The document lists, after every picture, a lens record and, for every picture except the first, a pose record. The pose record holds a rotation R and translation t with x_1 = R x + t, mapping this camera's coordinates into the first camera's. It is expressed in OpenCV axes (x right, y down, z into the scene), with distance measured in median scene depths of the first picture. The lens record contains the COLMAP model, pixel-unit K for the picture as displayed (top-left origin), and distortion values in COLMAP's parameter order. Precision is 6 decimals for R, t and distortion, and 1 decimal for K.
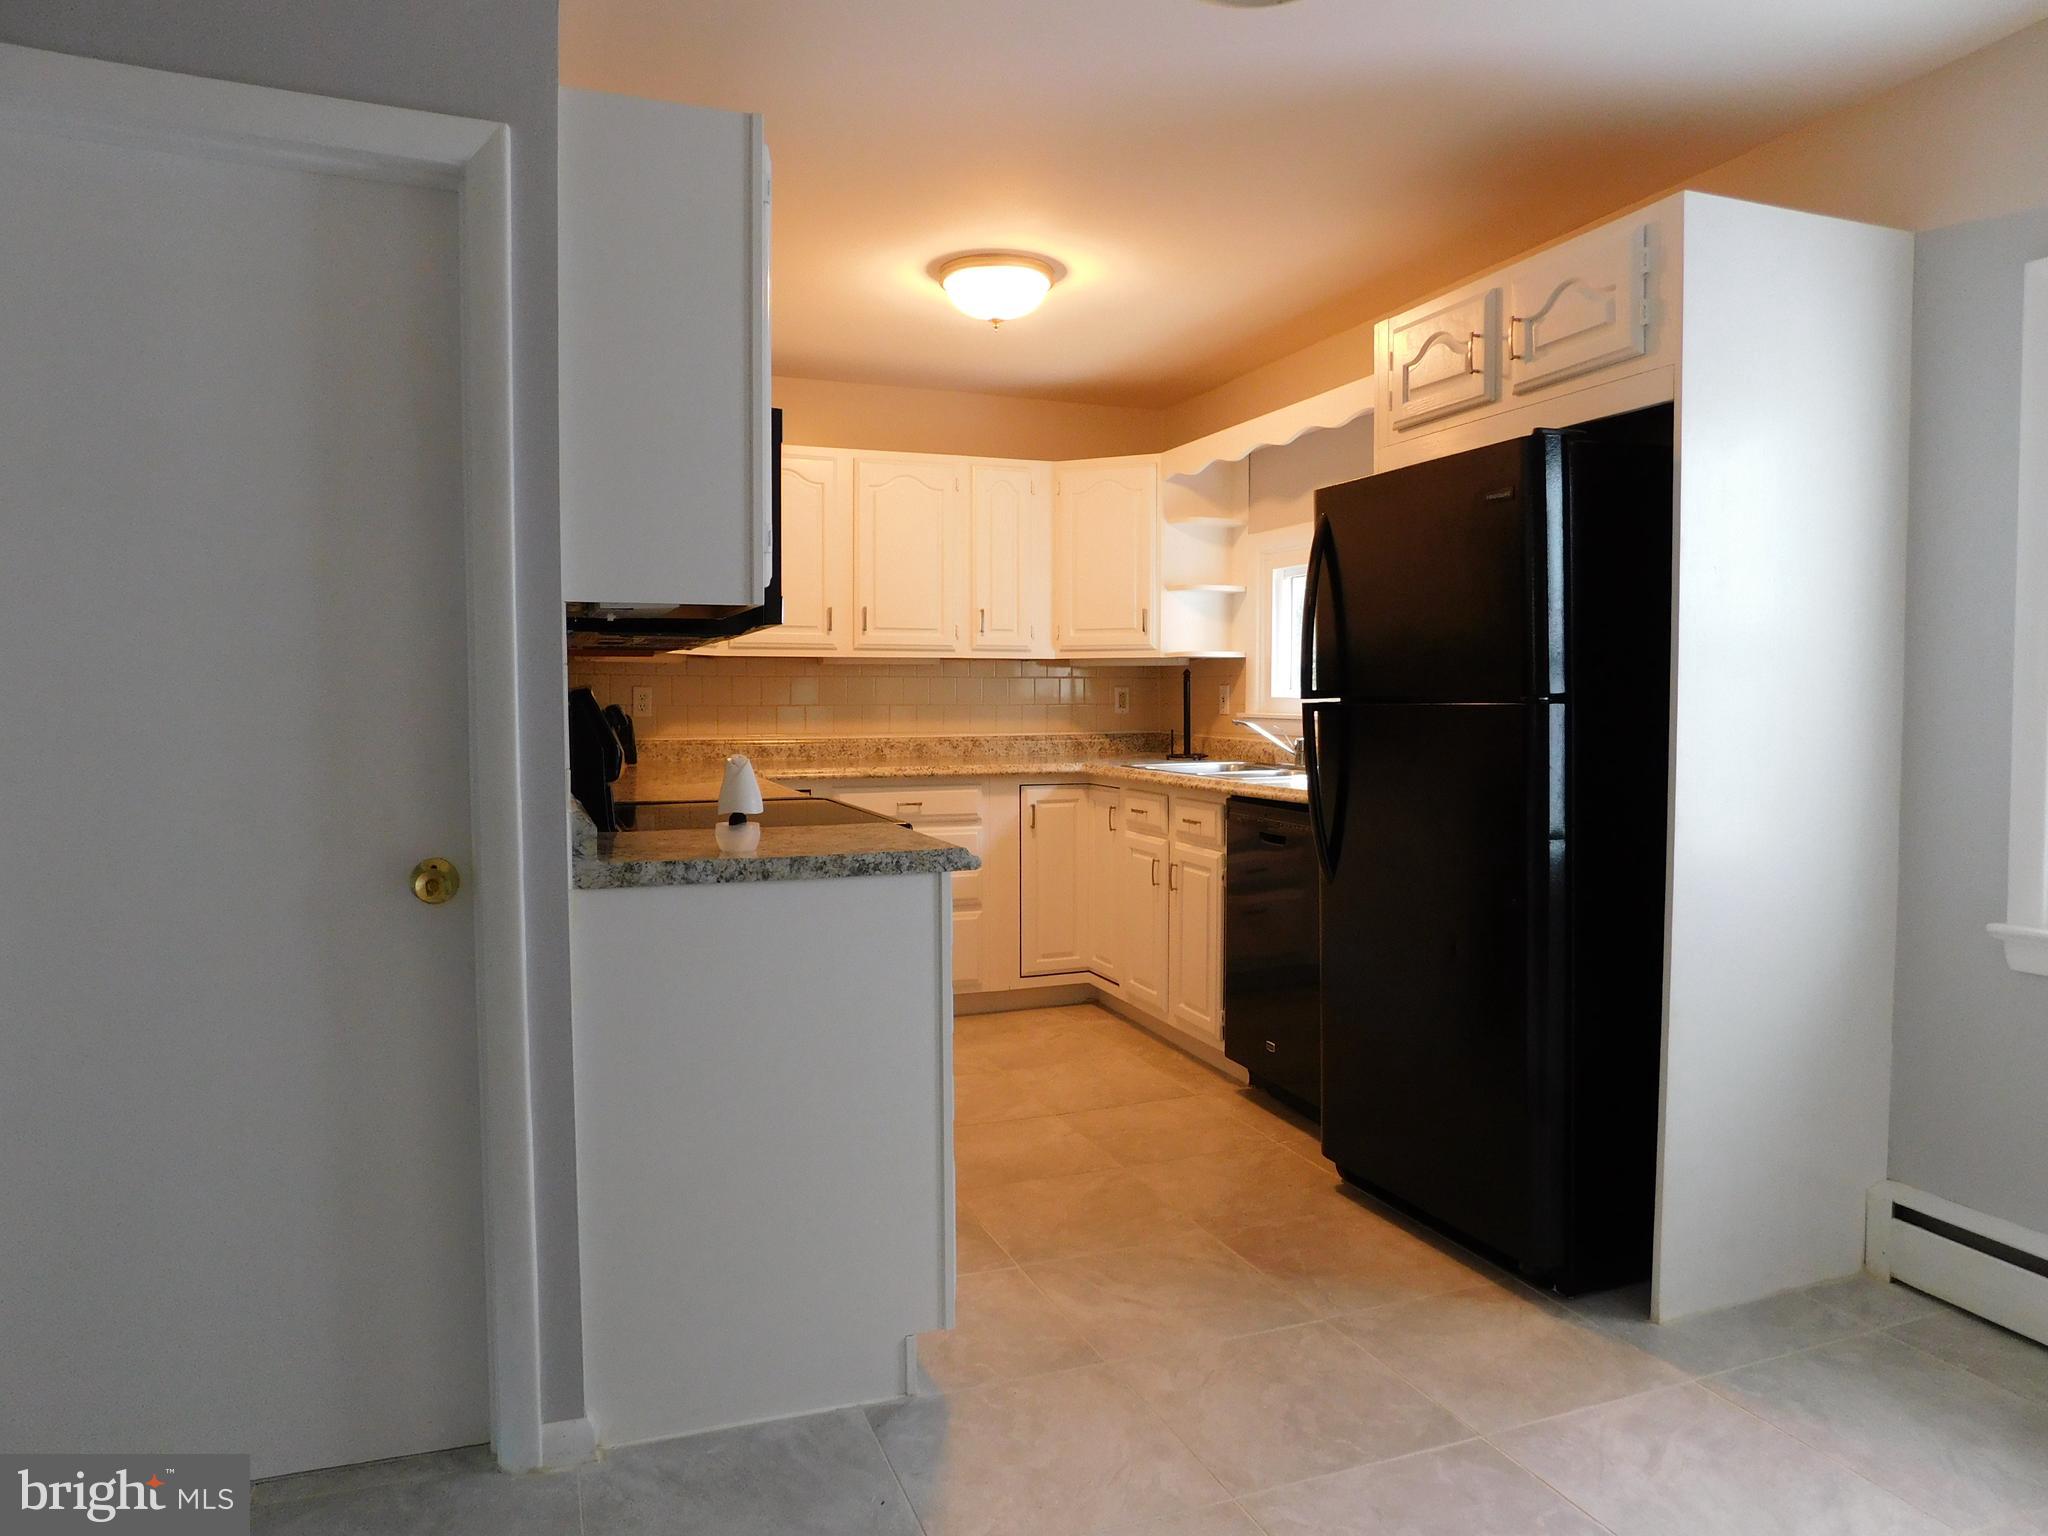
lens RADIAL K [[1372.6, 0, 1024.0], [0, 1372.6, 770.9], [0, 0, 1]] dist [-0.011621, 0.007440]
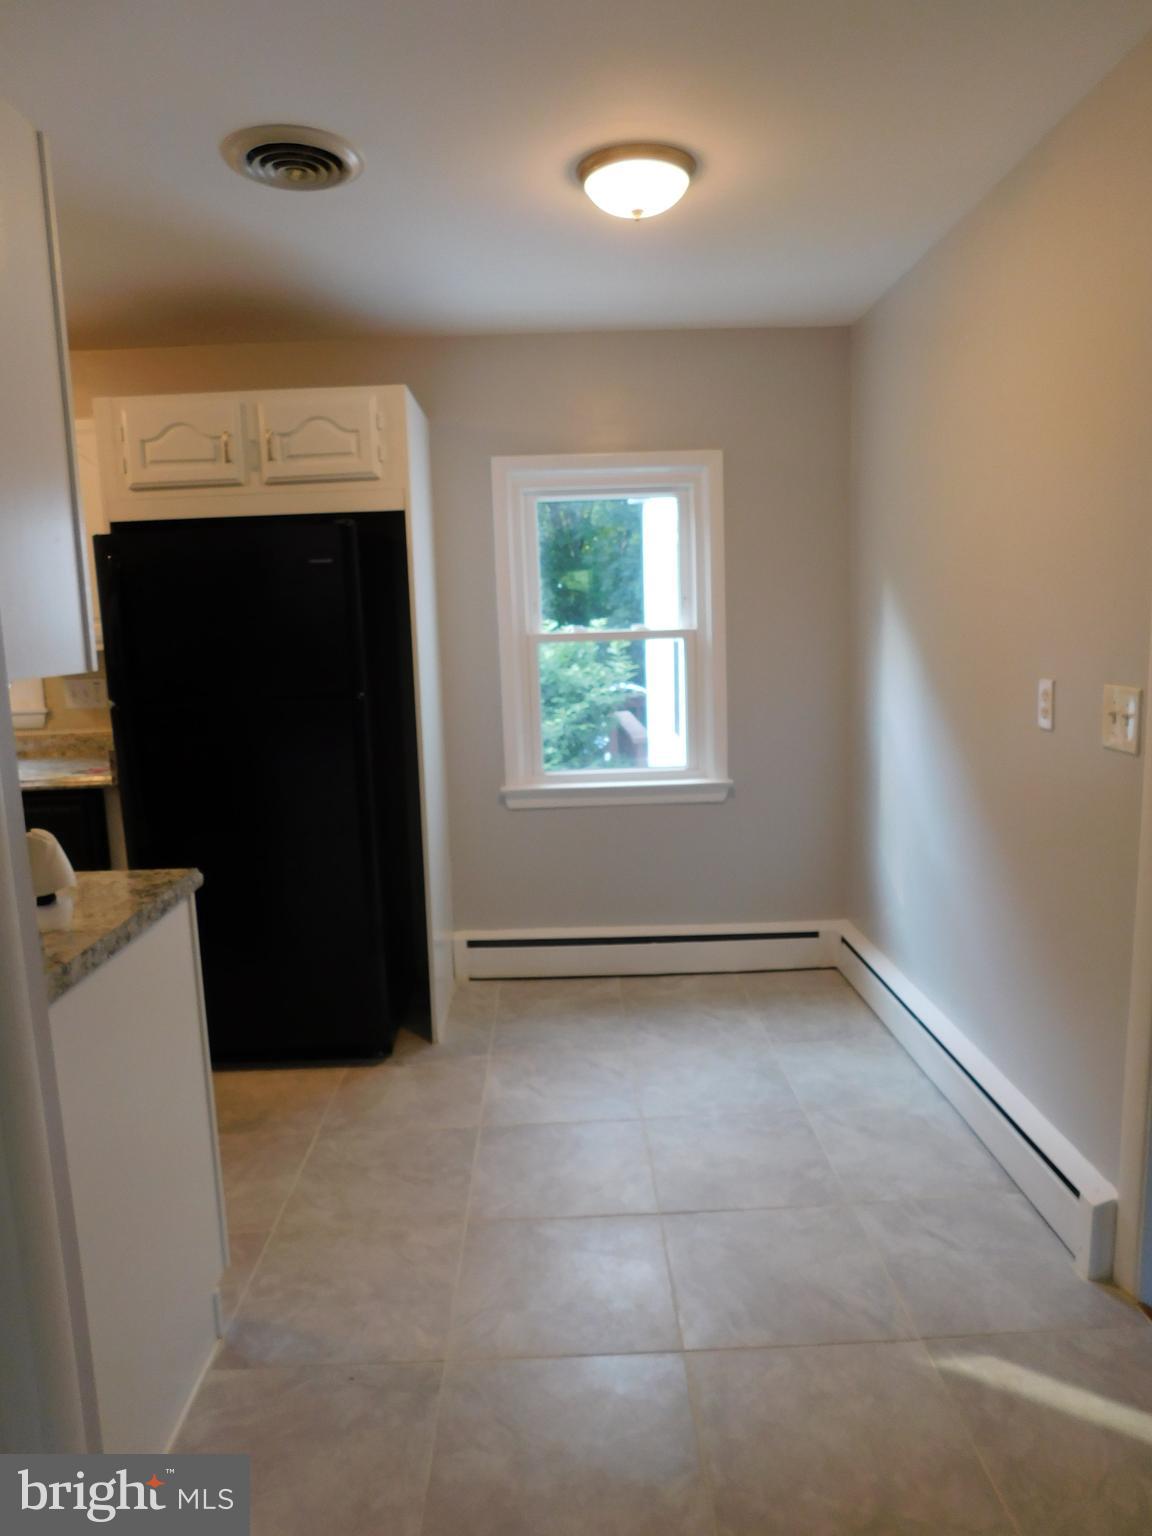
lens RADIAL K [[1029.5, 0, 573.1], [0, 1029.5, 765.8], [0, 0, 1]] dist [-0.011621, 0.007440]
pose [[0.330824, -0.137874, 0.933567, -0.713724], [0.077611, 0.989894, 0.118689, -0.100394], [-0.940496, 0.033190, 0.338181, 0.401397]]
